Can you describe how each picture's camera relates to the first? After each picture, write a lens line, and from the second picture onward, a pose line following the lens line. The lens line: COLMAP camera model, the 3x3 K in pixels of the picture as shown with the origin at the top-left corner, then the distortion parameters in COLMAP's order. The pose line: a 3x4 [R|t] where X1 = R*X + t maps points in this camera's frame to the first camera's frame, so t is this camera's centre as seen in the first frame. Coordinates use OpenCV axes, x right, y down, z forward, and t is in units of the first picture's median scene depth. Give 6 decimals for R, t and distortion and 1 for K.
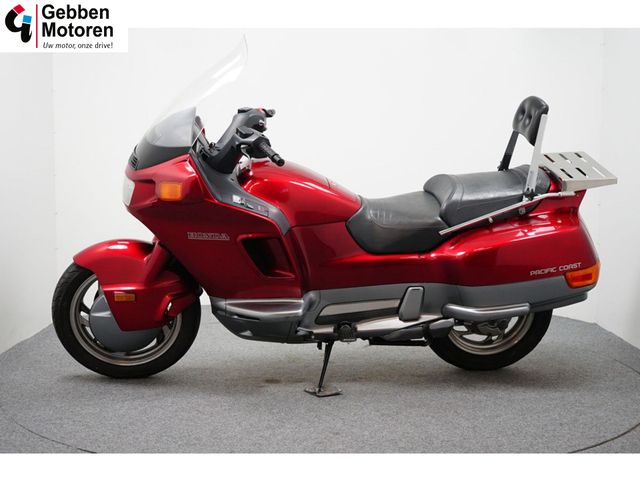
lens RADIAL K [[937.5, 0, 320.0], [0, 937.5, 240.0], [0, 0, 1]] dist [-0.024973, -0.019009]
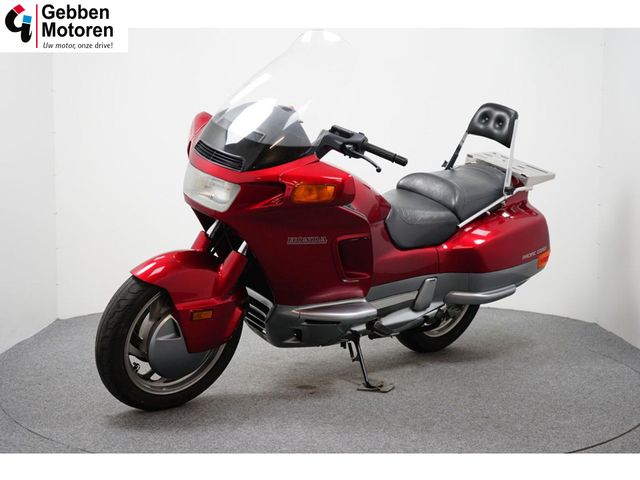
lens RADIAL K [[937.5, 0, 320.0], [0, 937.5, 240.0], [0, 0, 1]] dist [-0.024973, -0.019009]
pose [[0.805933, -0.055153, 0.589432, -0.630439], [0.058486, 0.998198, 0.013434, -0.015275], [-0.589111, 0.023646, 0.807706, 0.207393]]
